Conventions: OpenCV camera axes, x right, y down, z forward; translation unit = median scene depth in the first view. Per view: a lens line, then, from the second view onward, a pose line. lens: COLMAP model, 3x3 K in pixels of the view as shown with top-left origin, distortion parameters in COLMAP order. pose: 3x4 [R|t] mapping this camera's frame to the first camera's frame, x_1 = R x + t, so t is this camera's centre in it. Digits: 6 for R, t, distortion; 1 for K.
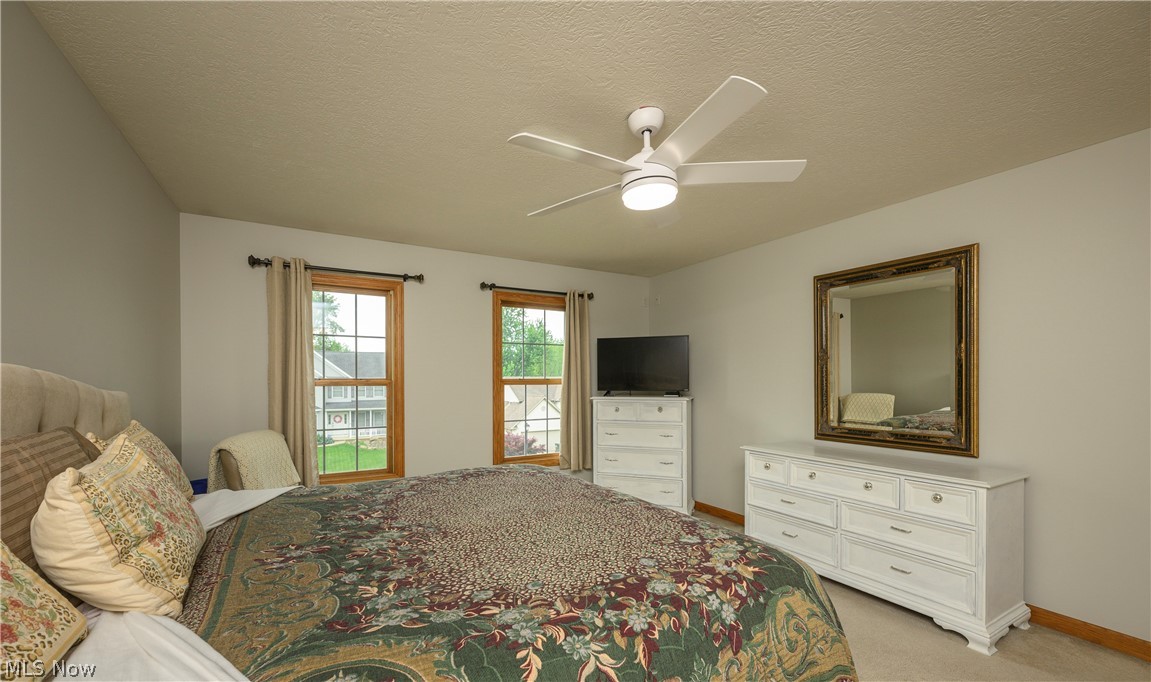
lens RADIAL K [[467.5, 0, 552.9], [0, 467.5, 382.9], [0, 0, 1]] dist [0.001284, 0.000000]
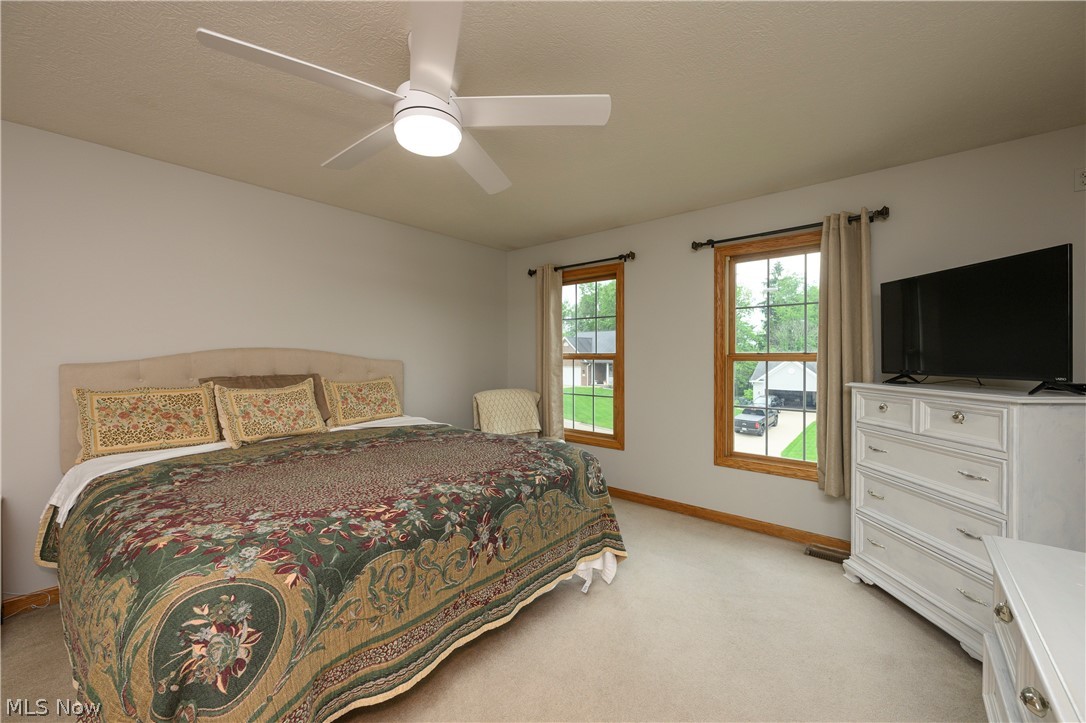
lens RADIAL K [[429.0, 0, 542.7], [0, 429.0, 354.7], [0, 0, 1]] dist [0.001625, -0.000205]
pose [[0.342716, 0.002429, -0.939436, 0.488700], [-0.007140, 0.999975, -0.000019, -0.003821], [0.939412, 0.006714, 0.342725, 0.451301]]
